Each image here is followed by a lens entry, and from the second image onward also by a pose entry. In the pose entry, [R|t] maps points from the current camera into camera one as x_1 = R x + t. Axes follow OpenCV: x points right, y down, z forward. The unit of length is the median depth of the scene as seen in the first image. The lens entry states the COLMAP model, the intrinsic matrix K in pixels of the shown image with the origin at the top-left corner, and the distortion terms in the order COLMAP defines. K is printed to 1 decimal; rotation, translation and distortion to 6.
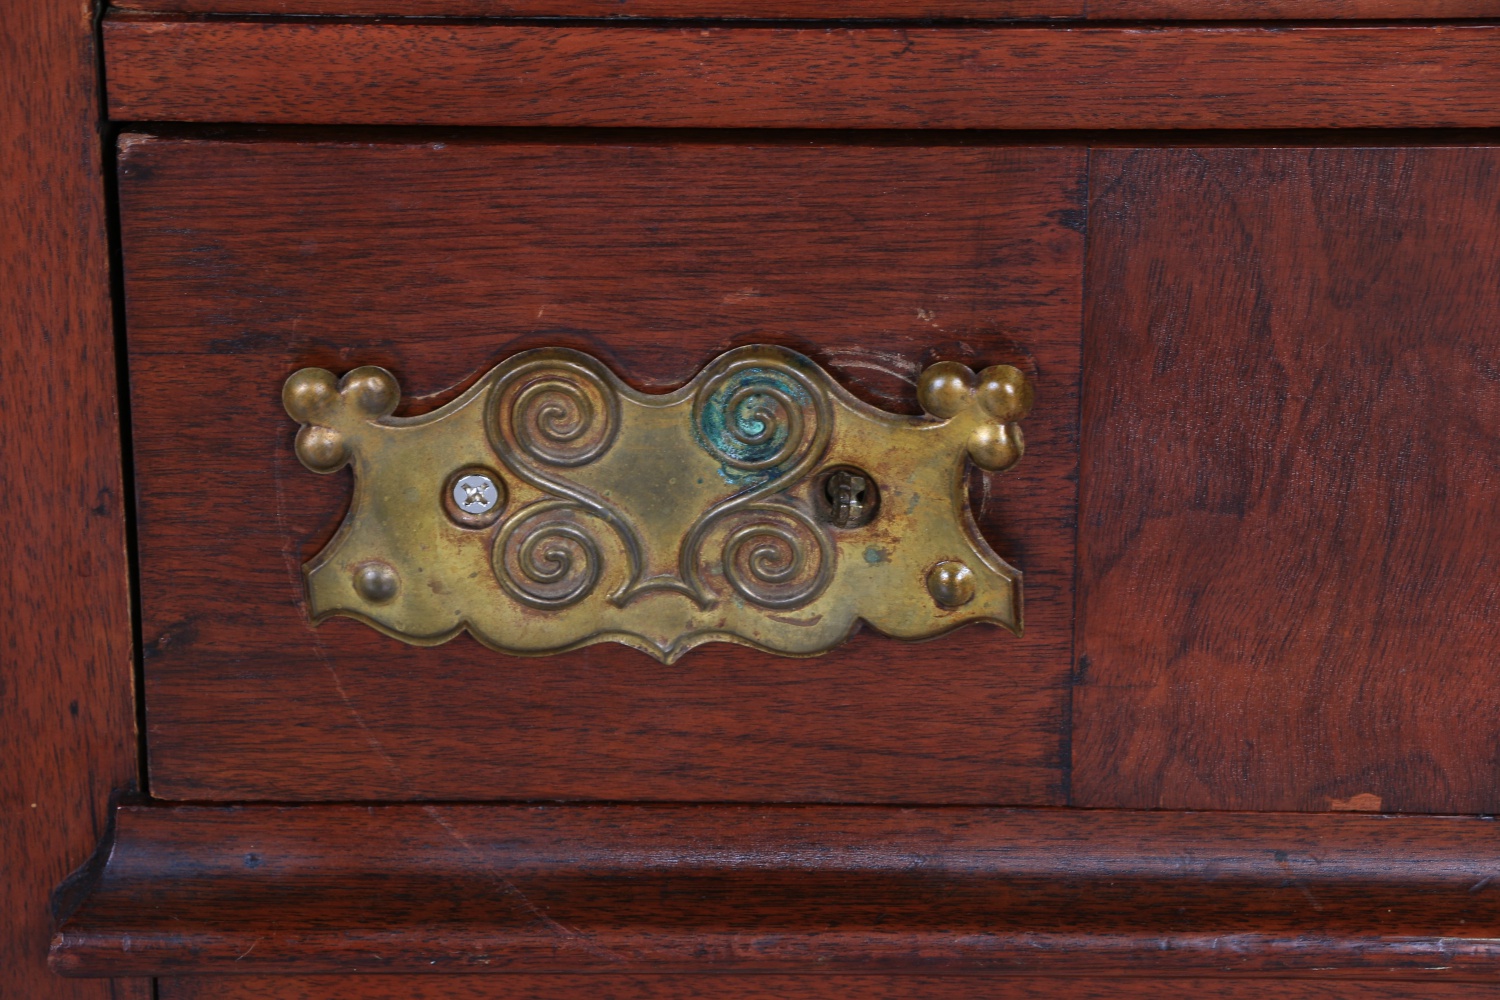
lens RADIAL K [[5059.3, 0, 739.7], [0, 5059.3, 512.4], [0, 0, 1]] dist [0.483937, 0.000000]
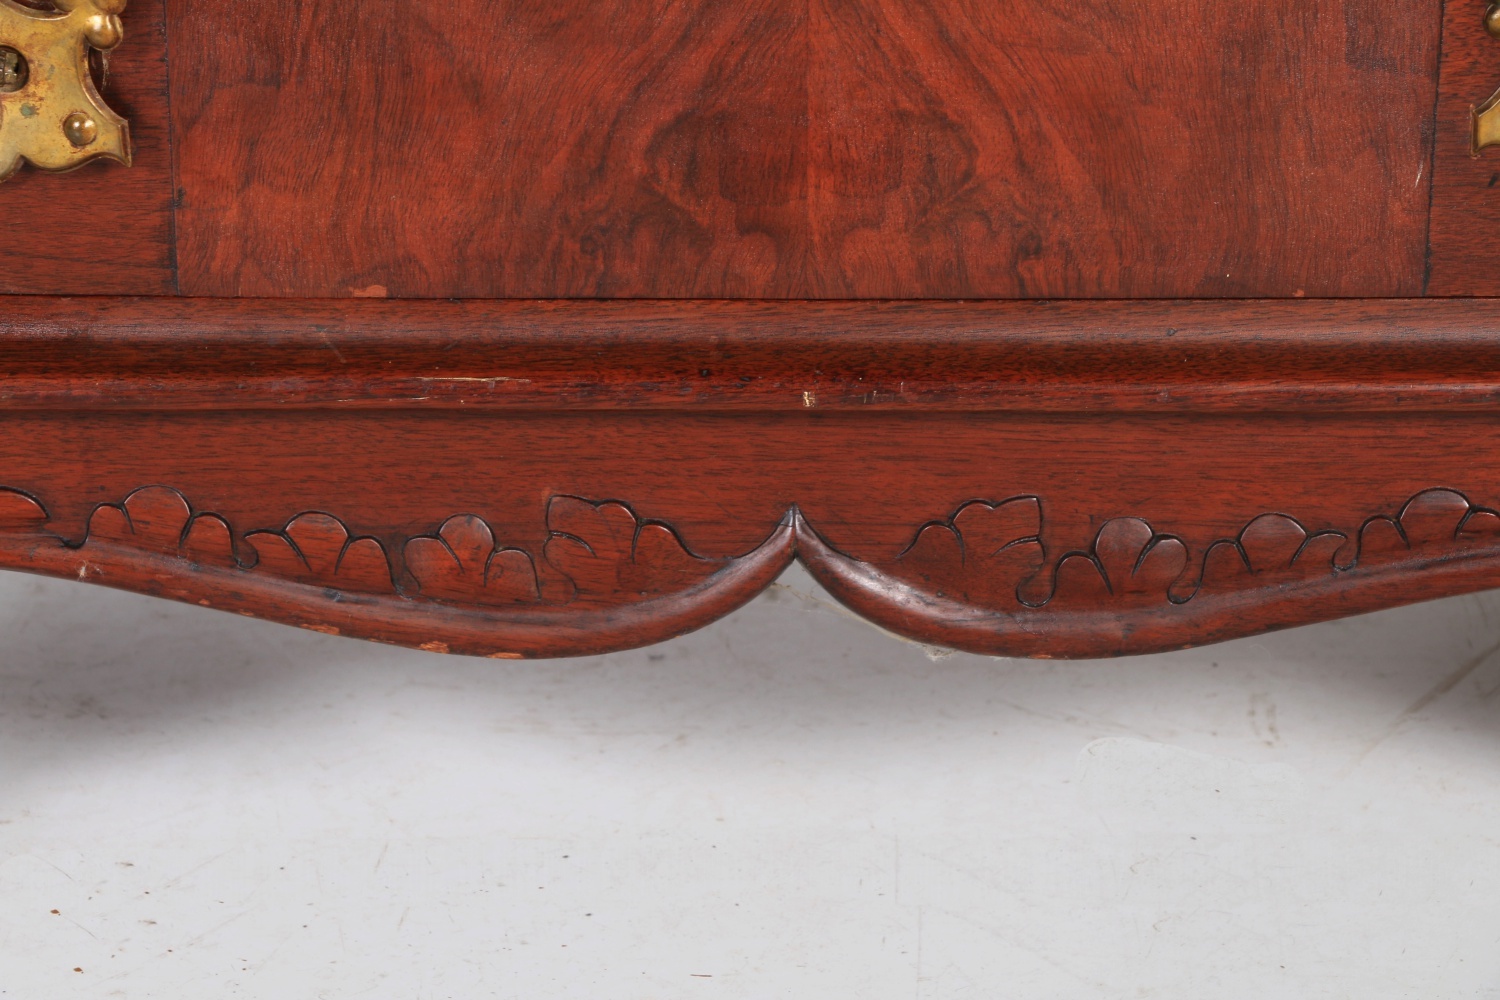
lens RADIAL K [[5399.1, 0, 733.0], [0, 5399.1, 496.6], [0, 0, 1]] dist [0.795232, 0.000000]
pose [[0.999563, -0.004475, 0.029216, 0.183332], [0.006372, 0.997854, -0.065164, 0.224723], [-0.028862, 0.065321, 0.997447, -0.597850]]
